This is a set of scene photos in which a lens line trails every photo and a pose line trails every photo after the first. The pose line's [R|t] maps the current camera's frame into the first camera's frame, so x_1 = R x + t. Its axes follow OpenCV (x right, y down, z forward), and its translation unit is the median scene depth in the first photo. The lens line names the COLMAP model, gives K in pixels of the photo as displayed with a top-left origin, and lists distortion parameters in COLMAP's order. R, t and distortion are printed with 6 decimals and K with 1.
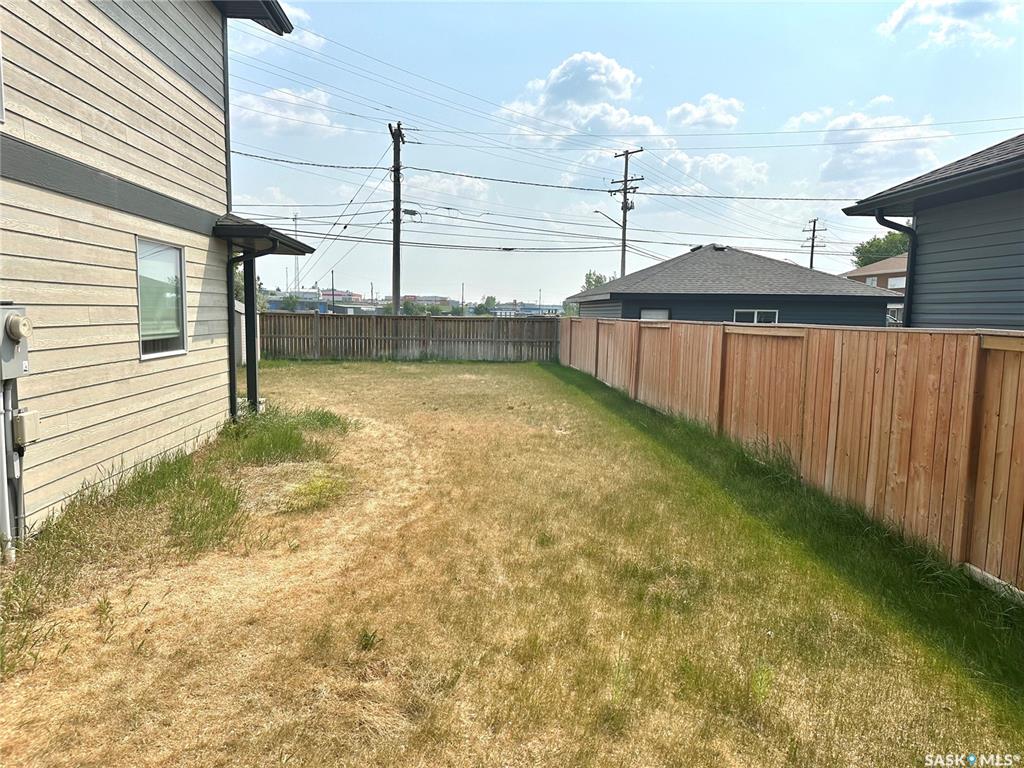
lens RADIAL K [[712.6, 0, 512.0], [0, 712.6, 384.0], [0, 0, 1]] dist [0.105476, 0.000210]
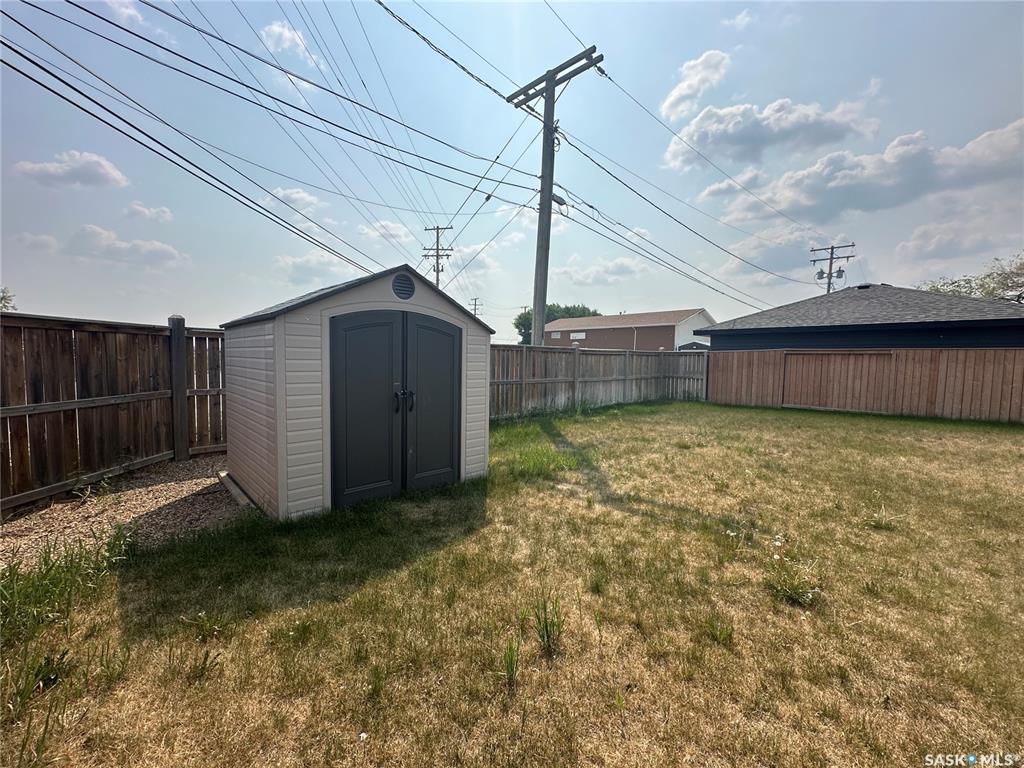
lens RADIAL K [[409.4, 0, 512.0], [0, 409.4, 384.0], [0, 0, 1]] dist [-0.001820, 0.000030]
pose [[0.771441, -0.043782, 0.634792, -0.213882], [0.059777, 0.998205, -0.003798, -0.030207], [-0.633486, 0.040875, 0.772674, 0.357051]]
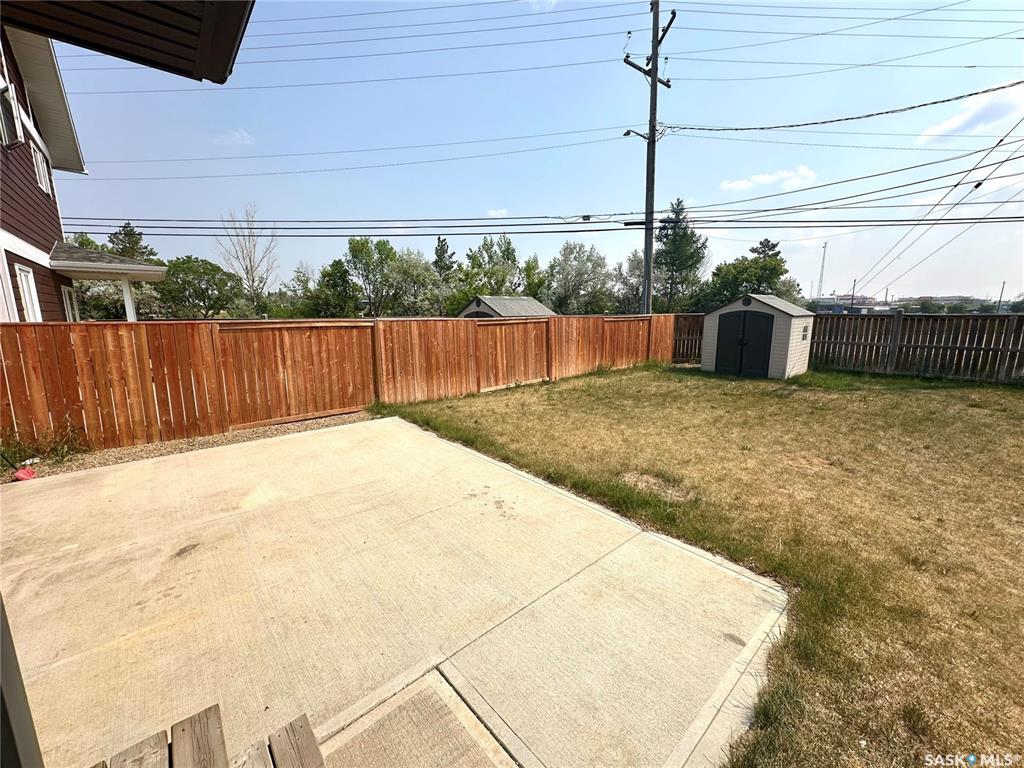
lens RADIAL K [[409.4, 0, 512.0], [0, 409.4, 384.0], [0, 0, 1]] dist [-0.001820, 0.000030]
pose [[0.608073, 0.119031, -0.784907, -0.084977], [-0.064116, 0.992829, 0.100892, -0.020658], [0.791288, -0.011025, 0.611344, 0.202090]]
